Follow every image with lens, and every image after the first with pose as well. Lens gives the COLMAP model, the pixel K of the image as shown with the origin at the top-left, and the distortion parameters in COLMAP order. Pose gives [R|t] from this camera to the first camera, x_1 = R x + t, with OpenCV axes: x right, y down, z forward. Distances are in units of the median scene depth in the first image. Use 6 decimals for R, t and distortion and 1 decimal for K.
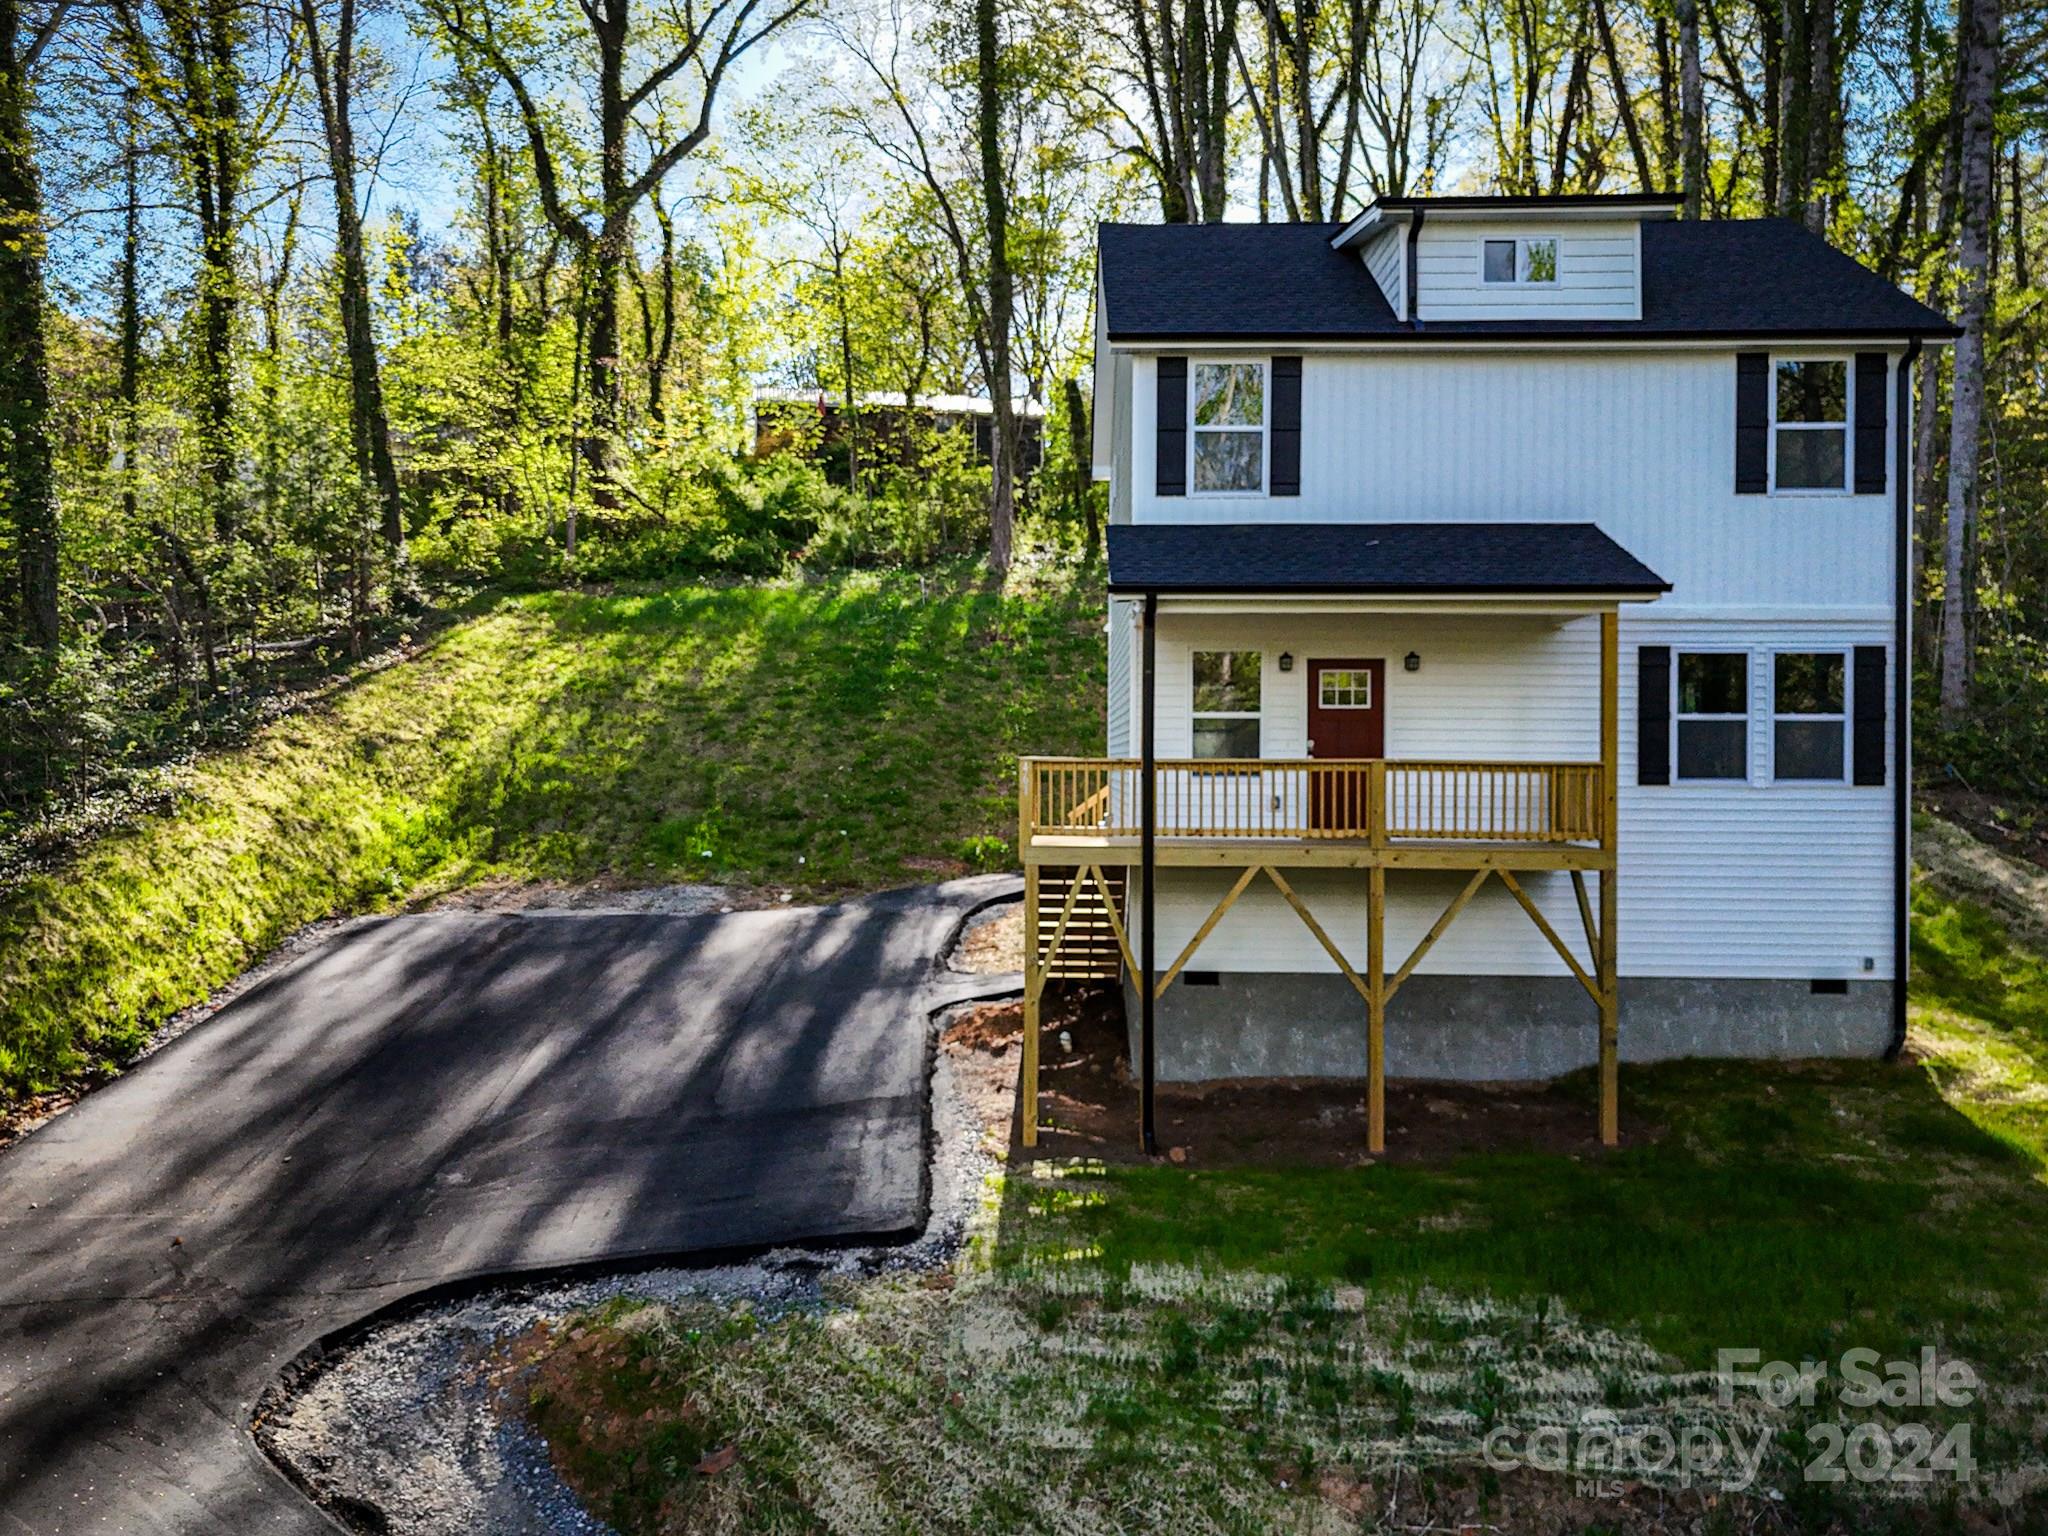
lens RADIAL K [[1506.6, 0, 1009.9], [0, 1506.6, 765.0], [0, 0, 1]] dist [0.056950, -0.059942]
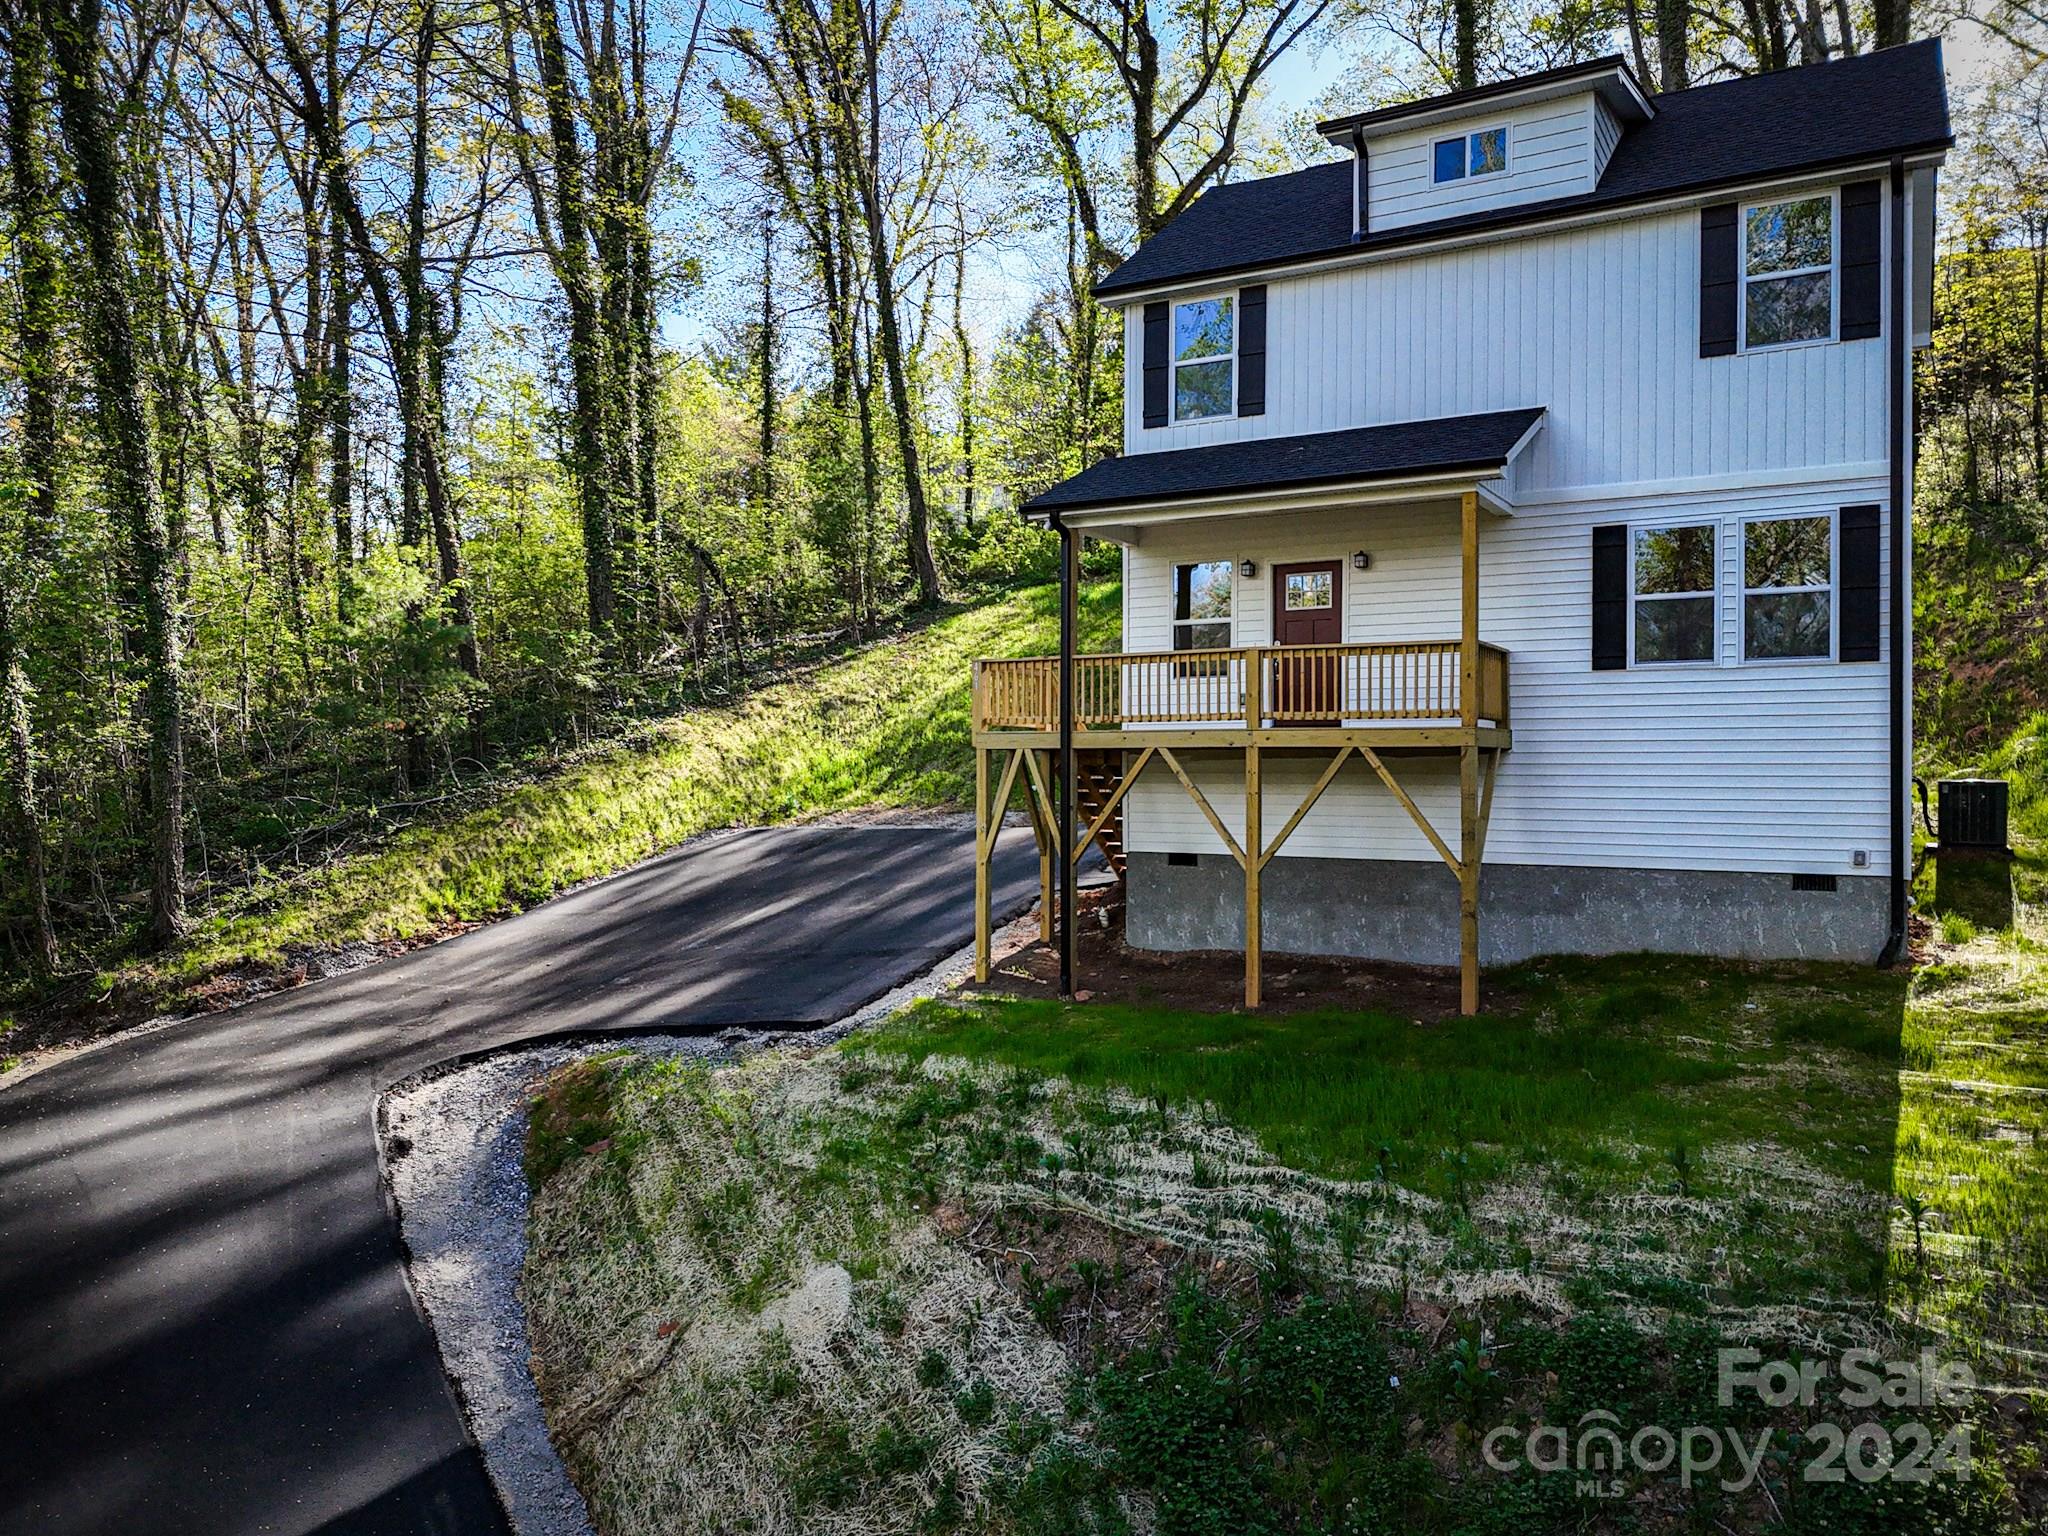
lens RADIAL K [[1487.2, 0, 1024.0], [0, 1487.2, 768.0], [0, 0, 1]] dist [0.067989, -0.074085]
pose [[0.881808, -0.004165, -0.471590, 0.545549], [0.002506, 0.999988, -0.004145, 0.079011], [0.471602, 0.002473, 0.881808, -0.021557]]
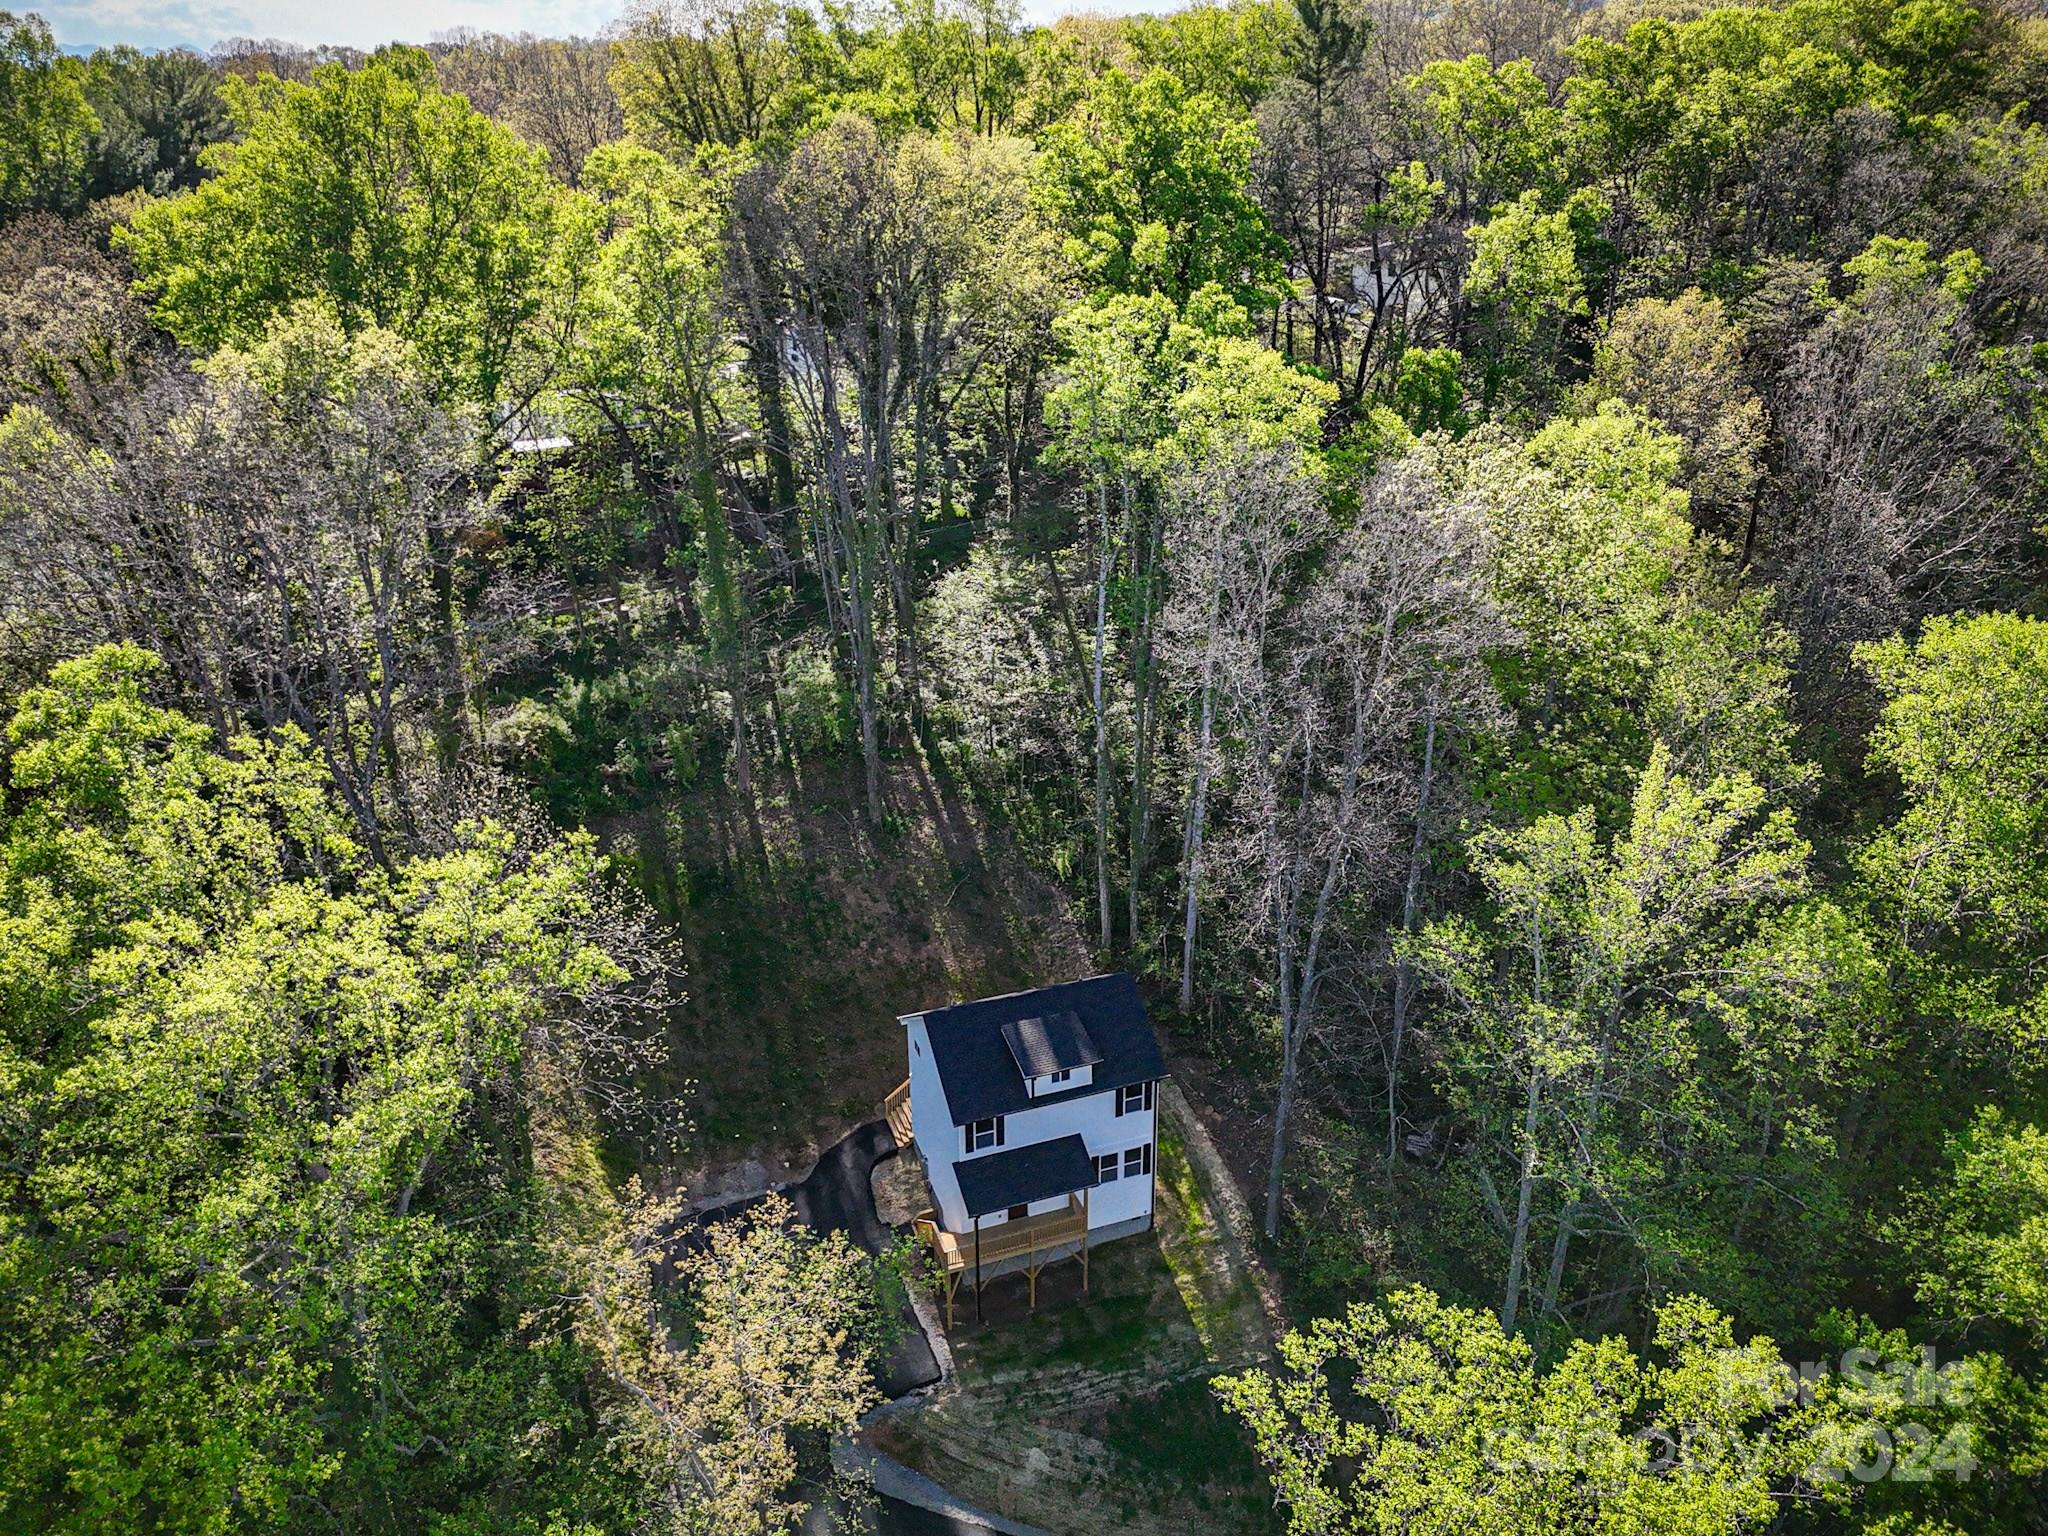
lens RADIAL K [[1487.2, 0, 1024.0], [0, 1487.2, 768.0], [0, 0, 1]] dist [0.067989, -0.074085]
pose [[0.929878, -0.163686, 0.329446, -0.773763], [0.015420, 0.912109, 0.409659, -2.419187], [-0.367546, -0.375852, 0.850673, -1.659065]]
